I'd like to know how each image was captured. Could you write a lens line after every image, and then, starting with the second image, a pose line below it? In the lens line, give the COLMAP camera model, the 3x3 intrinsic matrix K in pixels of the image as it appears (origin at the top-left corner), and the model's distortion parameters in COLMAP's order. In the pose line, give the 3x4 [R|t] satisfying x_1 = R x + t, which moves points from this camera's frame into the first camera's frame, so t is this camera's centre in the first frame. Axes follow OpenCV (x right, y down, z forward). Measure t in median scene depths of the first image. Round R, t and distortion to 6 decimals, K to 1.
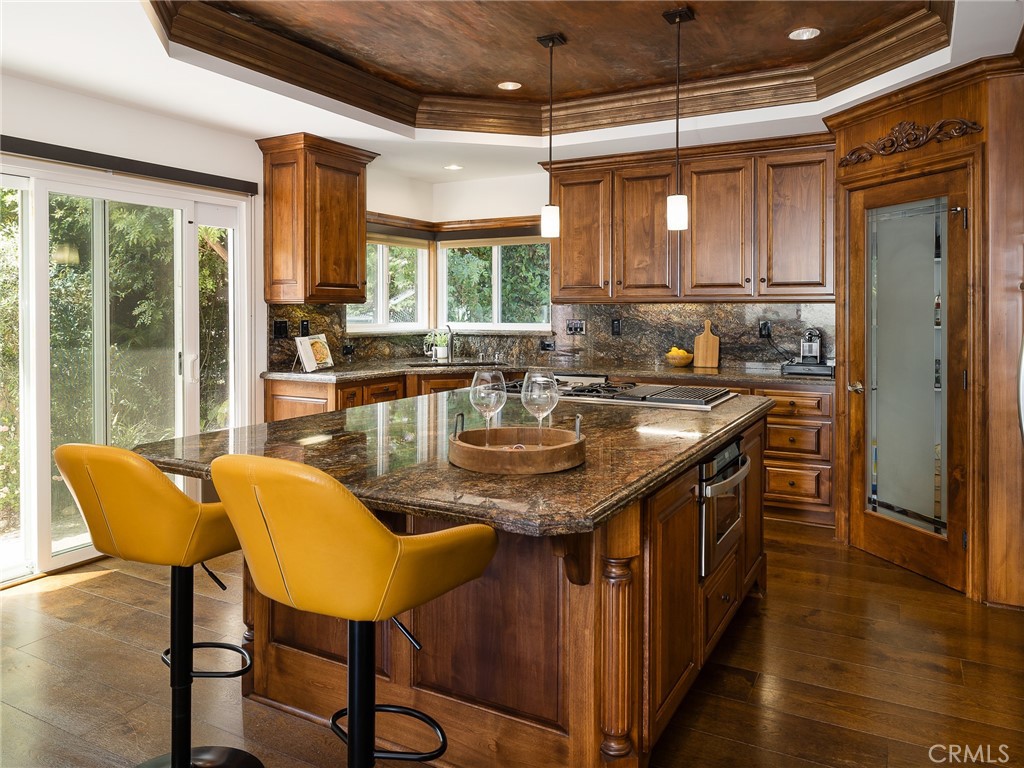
lens RADIAL K [[799.2, 0, 477.2], [0, 799.2, 321.9], [0, 0, 1]] dist [0.000709, -0.001832]
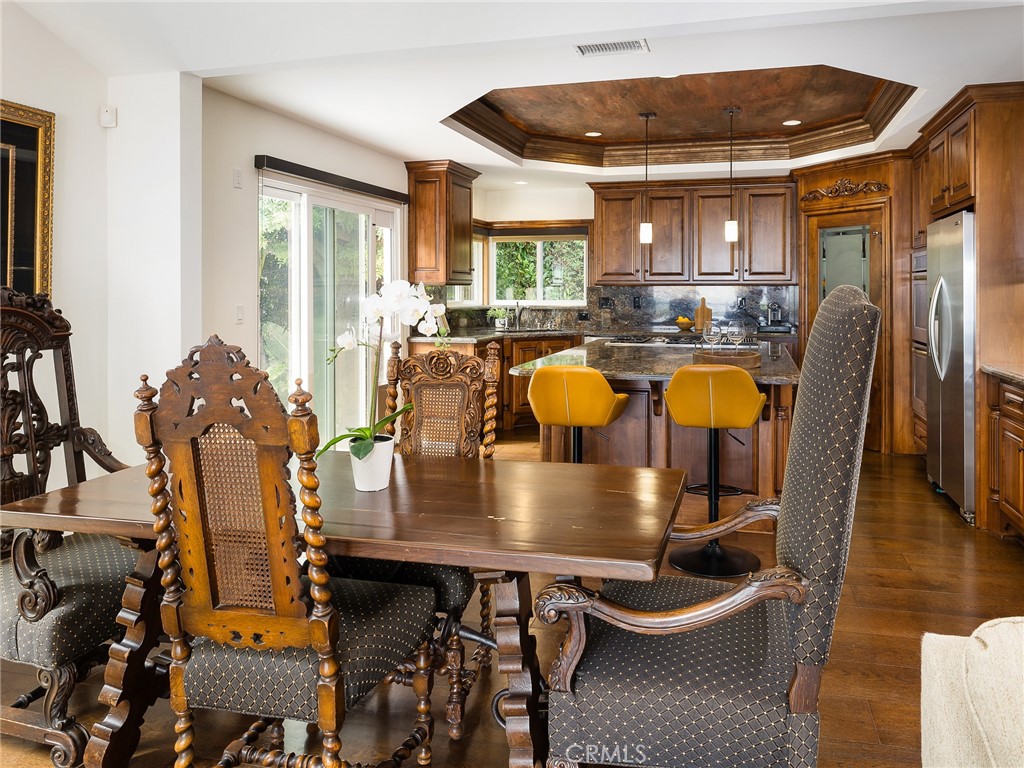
lens RADIAL K [[838.5, 0, 546.6], [0, 838.5, 300.9], [0, 0, 1]] dist [-0.014710, -0.014683]
pose [[0.957880, -0.003028, 0.287154, -0.465676], [0.003946, 0.999989, -0.002616, 0.008198], [-0.287142, 0.003639, 0.957881, -0.413833]]
